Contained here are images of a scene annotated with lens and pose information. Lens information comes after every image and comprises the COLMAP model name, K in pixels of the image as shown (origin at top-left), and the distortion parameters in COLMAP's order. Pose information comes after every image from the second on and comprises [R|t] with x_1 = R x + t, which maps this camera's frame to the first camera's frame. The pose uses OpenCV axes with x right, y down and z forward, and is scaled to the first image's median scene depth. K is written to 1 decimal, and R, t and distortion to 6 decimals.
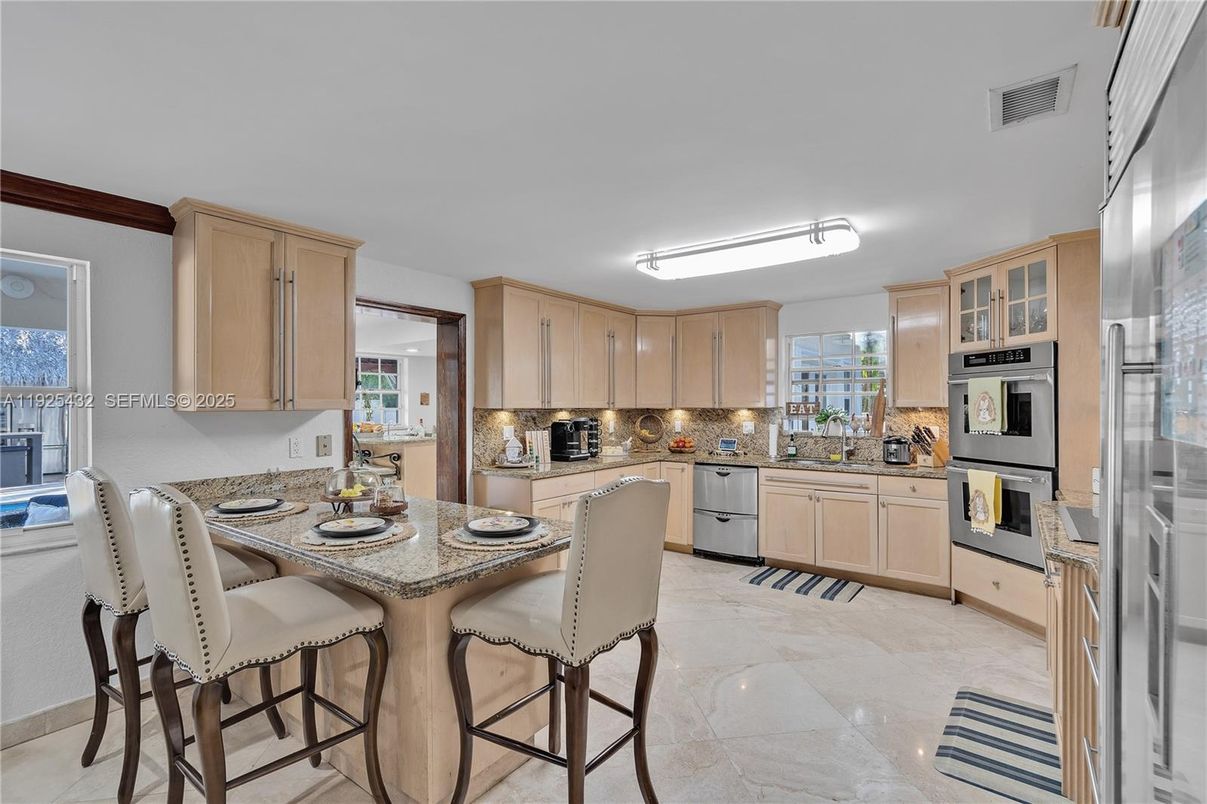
lens RADIAL K [[533.1, 0, 611.3], [0, 533.1, 402.6], [0, 0, 1]] dist [-0.000795, -0.000056]
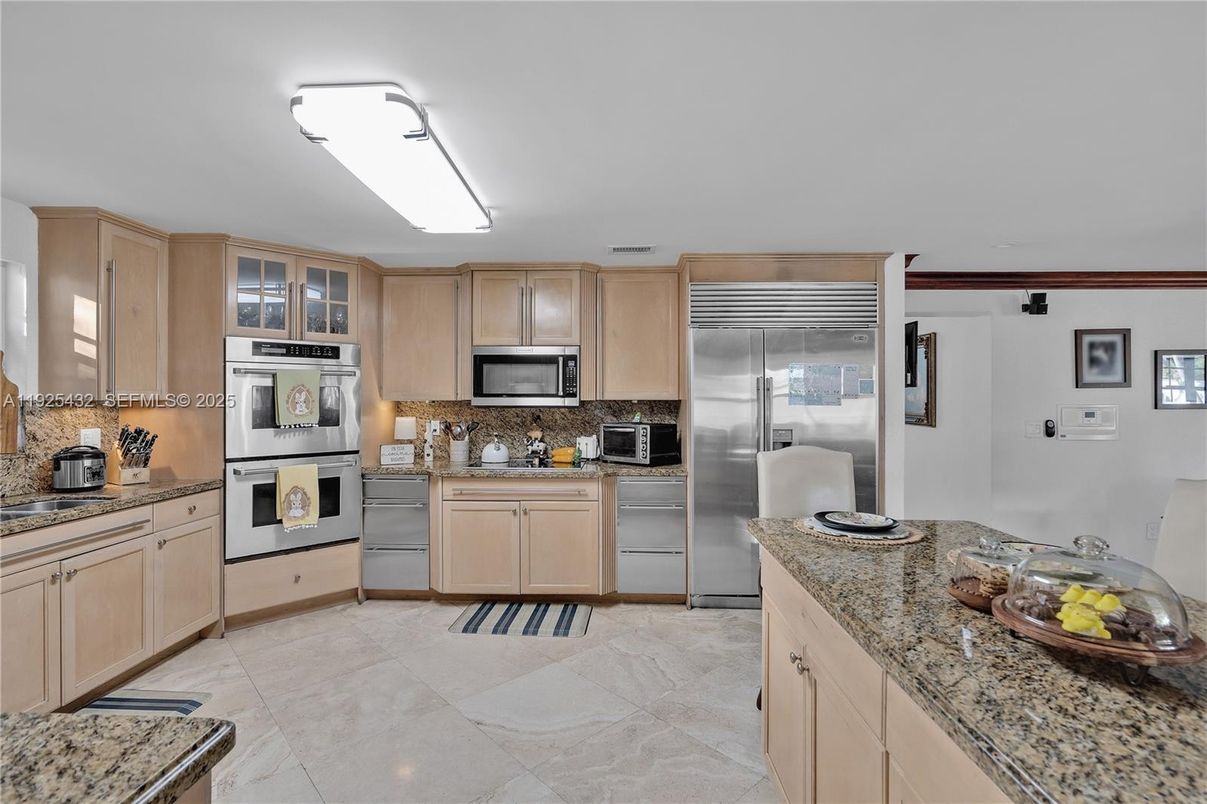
lens RADIAL K [[533.1, 0, 611.3], [0, 533.1, 402.6], [0, 0, 1]] dist [-0.000795, -0.000056]
pose [[-0.545803, -0.003177, 0.837908, -0.423605], [-0.005630, 0.999984, 0.000124, 0.009772], [-0.837895, -0.004649, -0.545812, 1.039044]]
